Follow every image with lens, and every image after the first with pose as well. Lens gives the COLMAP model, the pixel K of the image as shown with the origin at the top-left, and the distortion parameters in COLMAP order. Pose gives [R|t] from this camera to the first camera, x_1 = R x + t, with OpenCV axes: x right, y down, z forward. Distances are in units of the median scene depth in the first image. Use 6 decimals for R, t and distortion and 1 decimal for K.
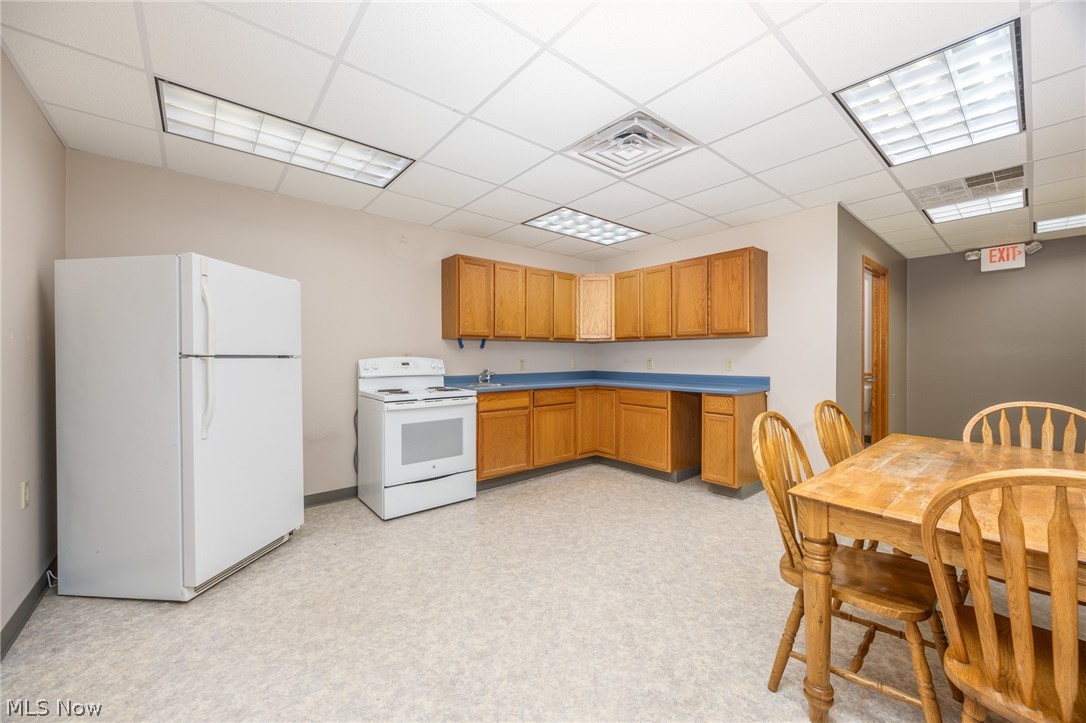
lens RADIAL K [[420.2, 0, 552.3], [0, 420.2, 358.0], [0, 0, 1]] dist [0.002065, -0.000043]
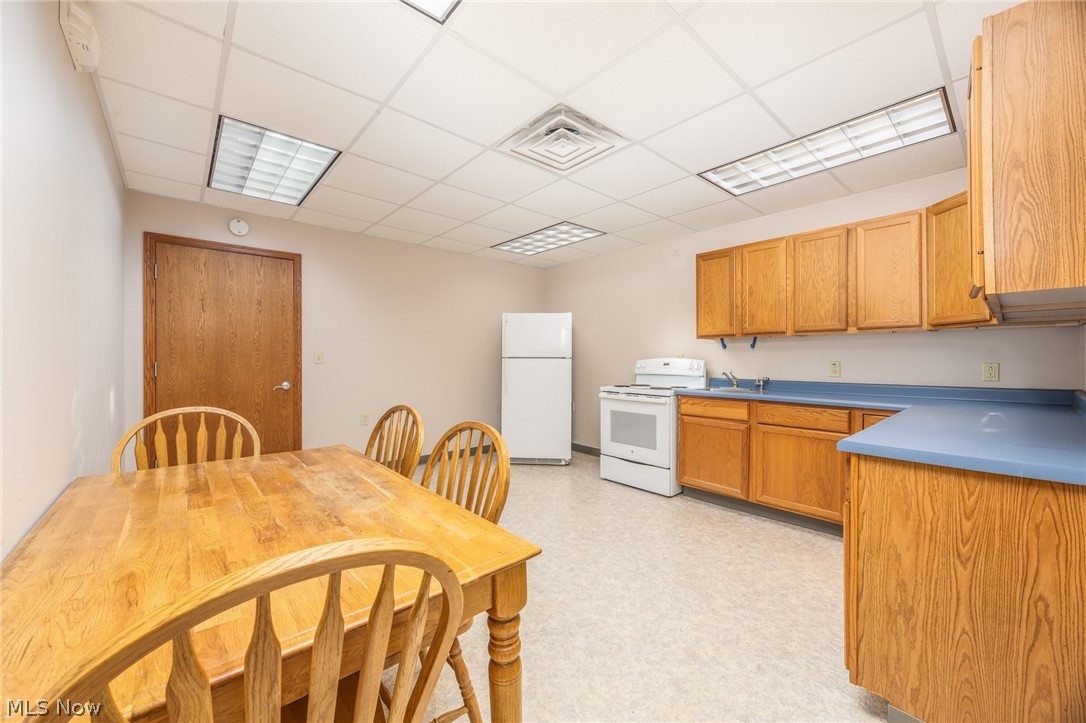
lens RADIAL K [[420.2, 0, 551.9], [0, 420.2, 359.4], [0, 0, 1]] dist [0.002065, -0.000043]
pose [[0.009492, 0.001398, -0.999954, 0.783461], [-0.002826, 0.999995, 0.001371, 0.000022], [0.999951, 0.002813, 0.009496, 0.669190]]
